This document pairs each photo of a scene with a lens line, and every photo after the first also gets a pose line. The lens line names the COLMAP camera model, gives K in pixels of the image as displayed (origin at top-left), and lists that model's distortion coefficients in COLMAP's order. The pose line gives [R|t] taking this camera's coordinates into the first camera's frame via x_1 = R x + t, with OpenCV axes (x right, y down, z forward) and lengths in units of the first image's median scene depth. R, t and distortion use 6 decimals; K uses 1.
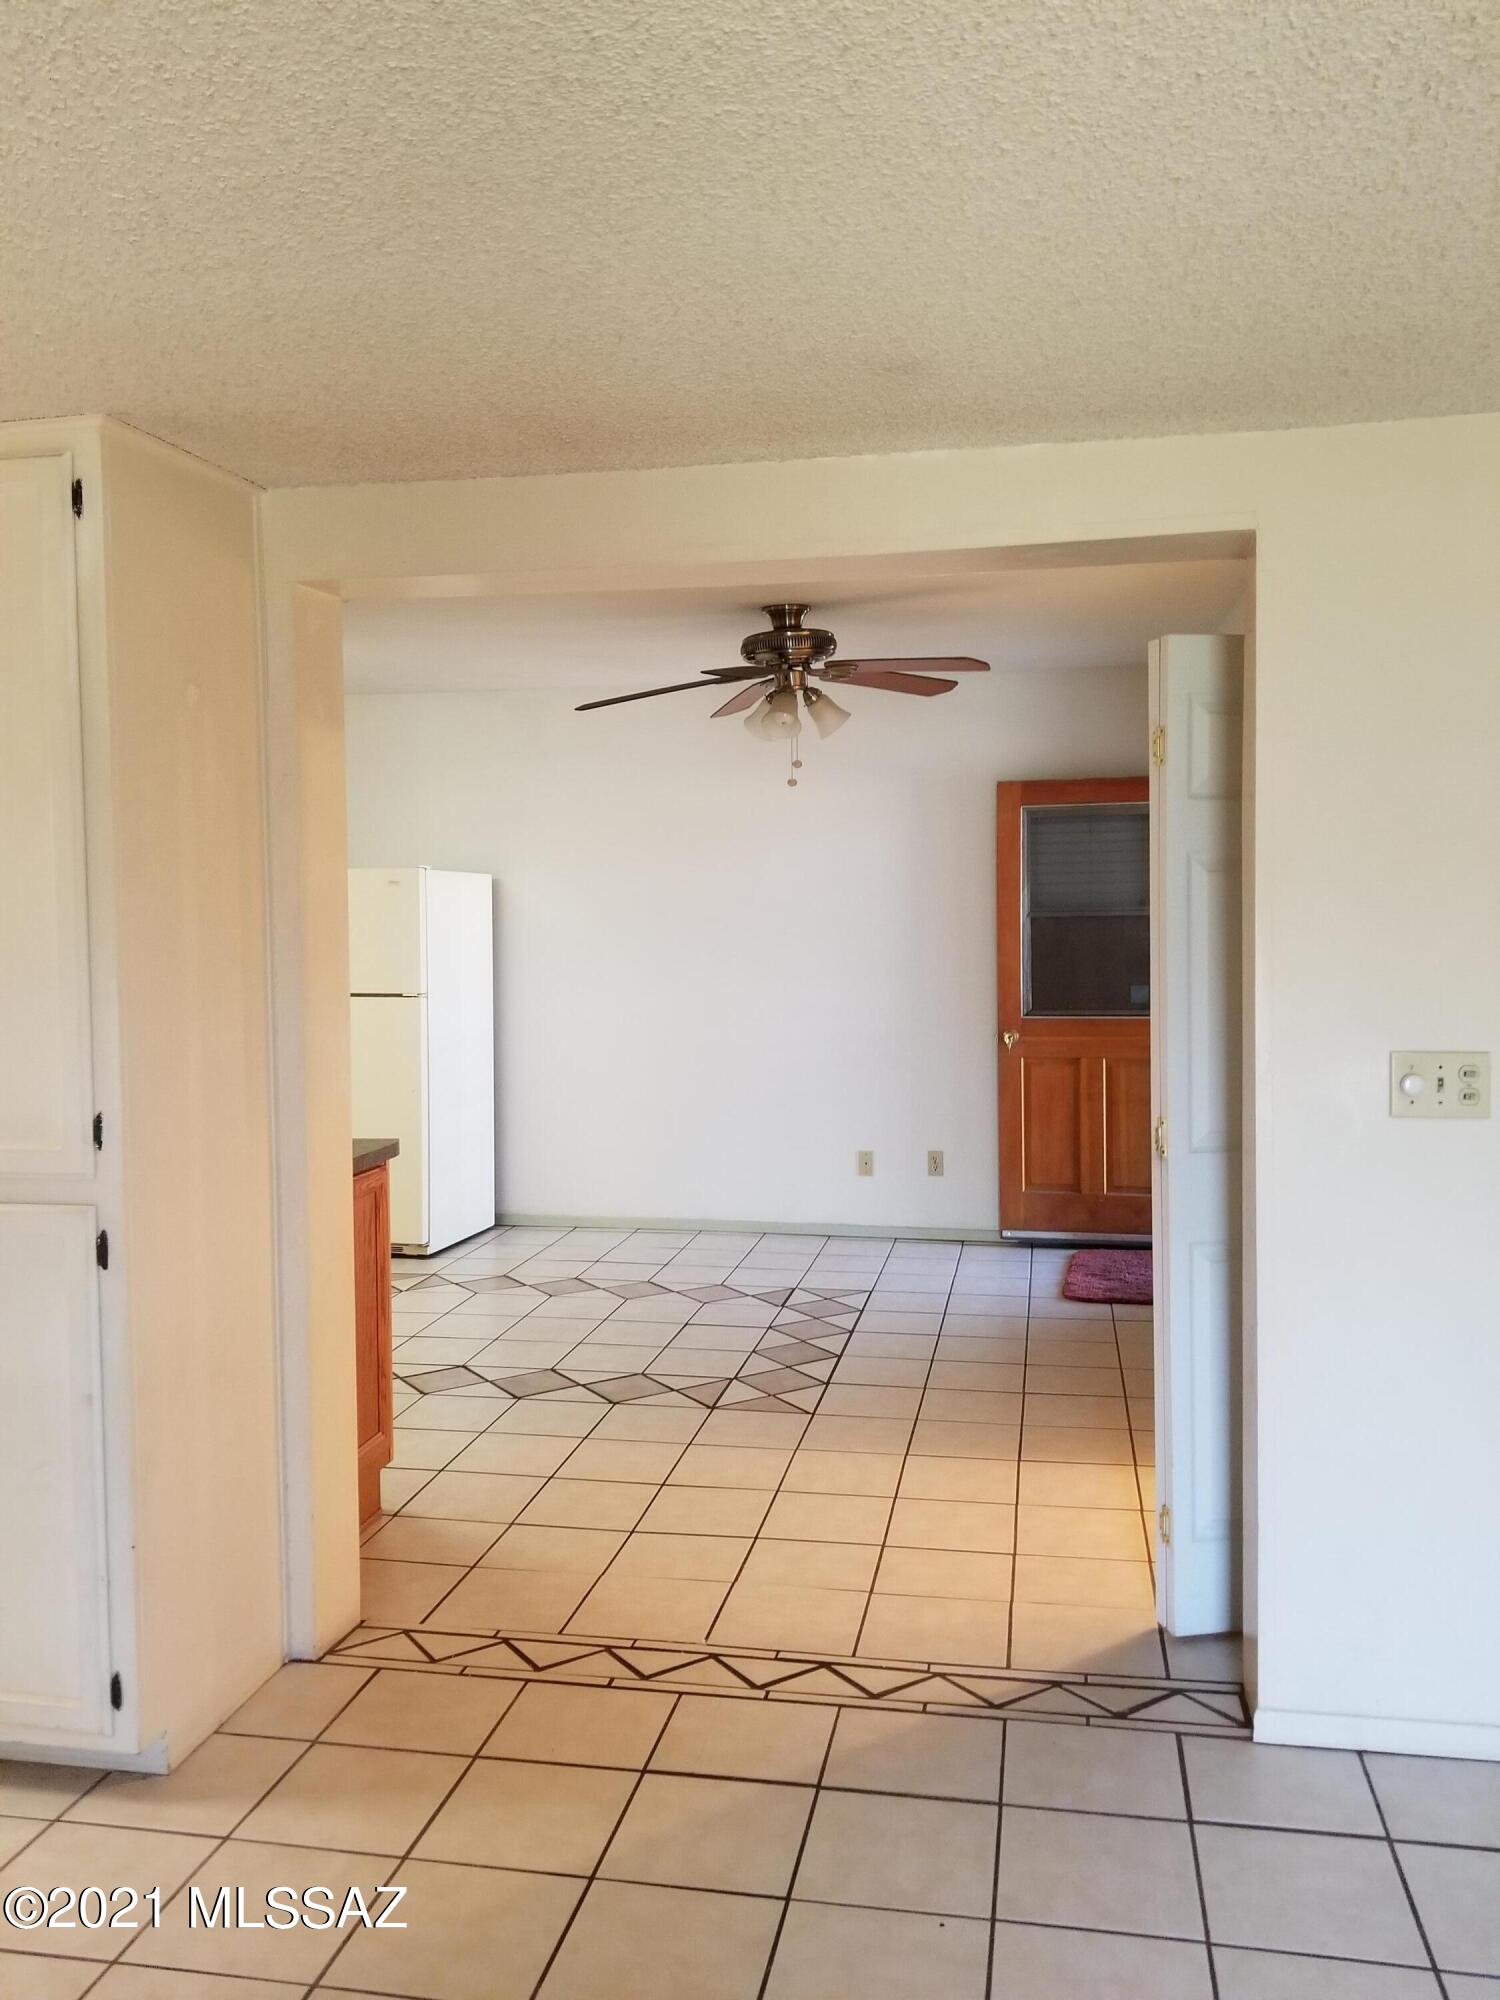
lens RADIAL K [[1564.2, 0, 750.0], [0, 1564.2, 1000.0], [0, 0, 1]] dist [0.061239, -0.007288]
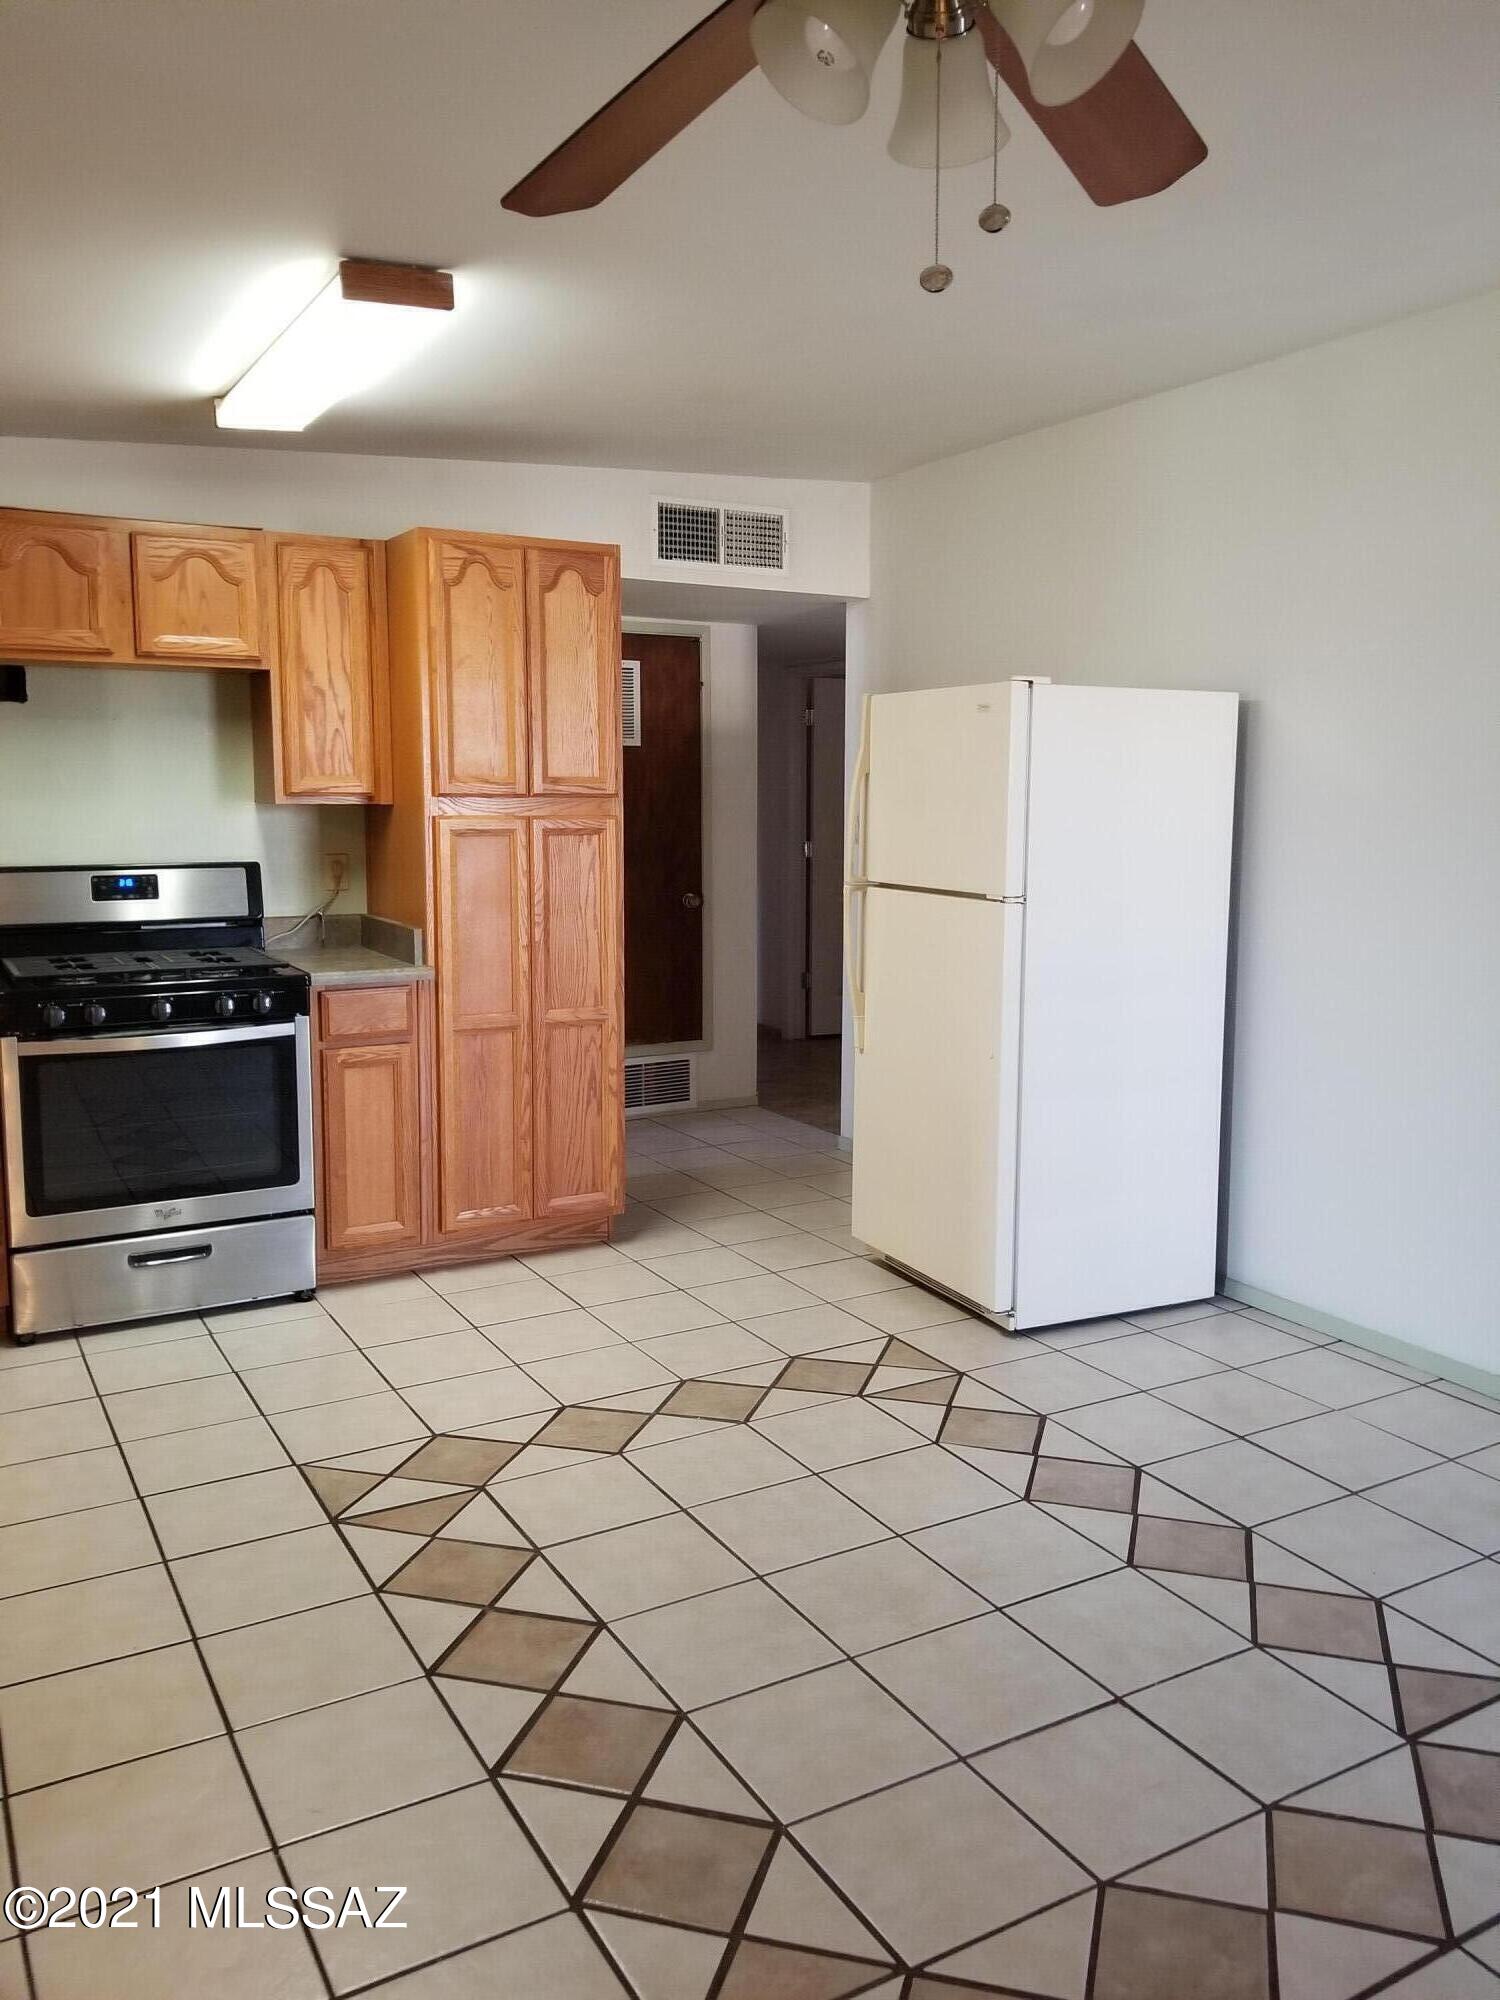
lens RADIAL K [[1564.2, 0, 750.0], [0, 1564.2, 1000.0], [0, 0, 1]] dist [0.061239, -0.007288]
pose [[0.665977, 0.098747, -0.739408, 0.155813], [-0.035270, 0.994260, 0.101015, -0.020586], [0.745138, -0.041194, 0.665637, 0.498871]]
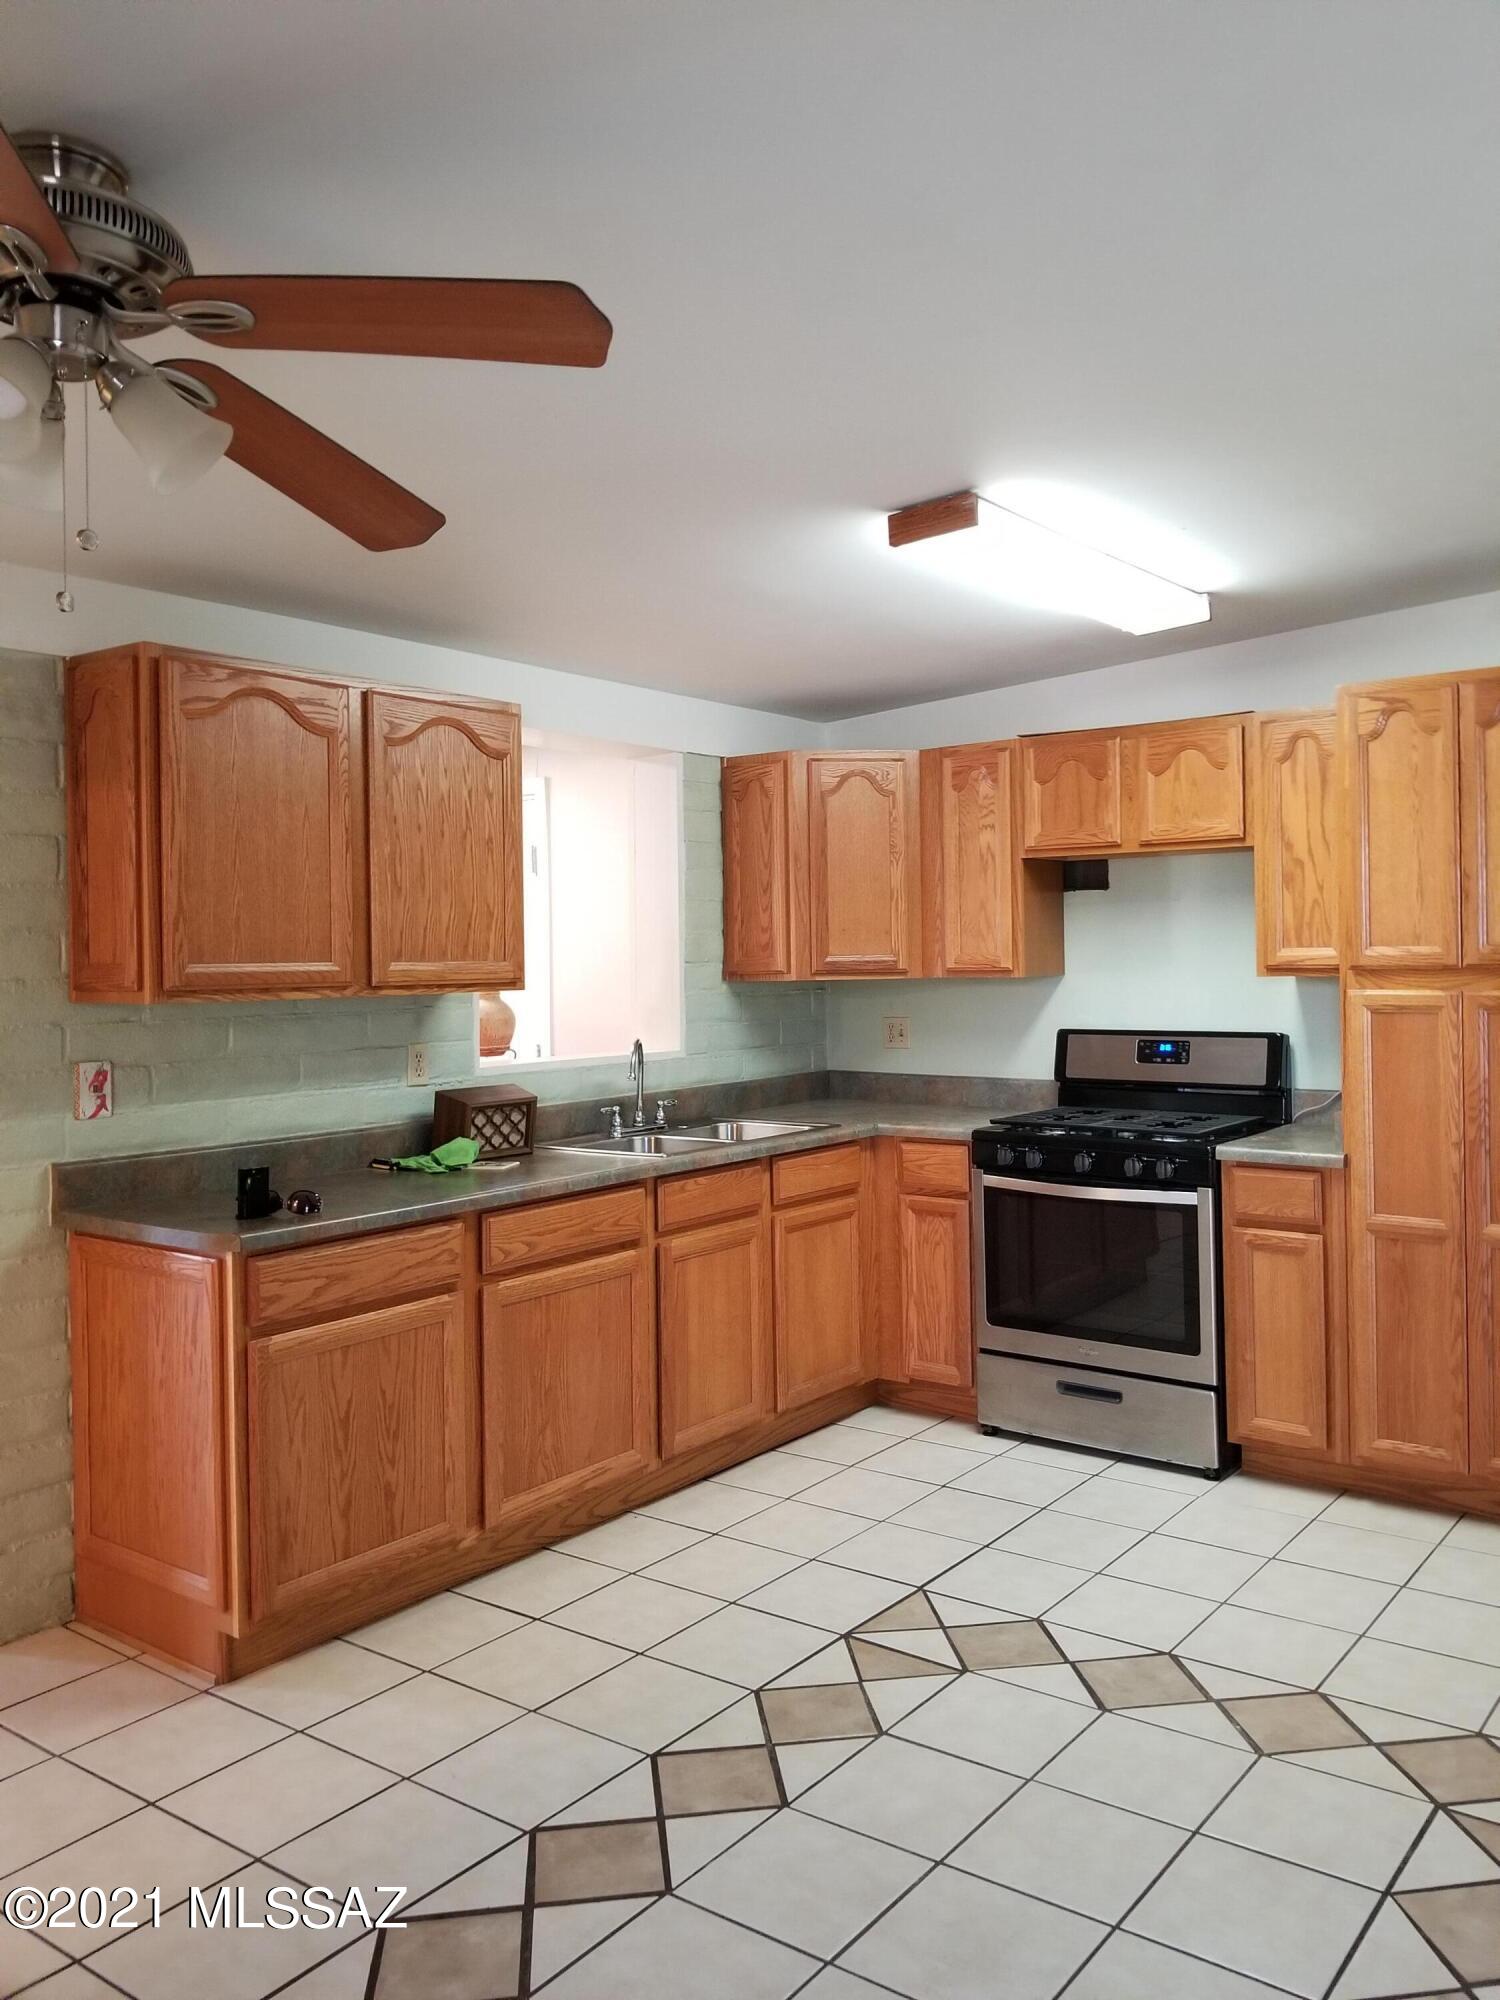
lens RADIAL K [[1568.5, 0, 844.5], [0, 1568.5, 1017.6], [0, 0, 1]] dist [0.086985, -0.141268]
pose [[-0.393927, 0.041944, -0.918184, 0.200073], [-0.030586, 0.997807, 0.058704, -0.042258], [0.918633, 0.051208, -0.391780, 0.849201]]
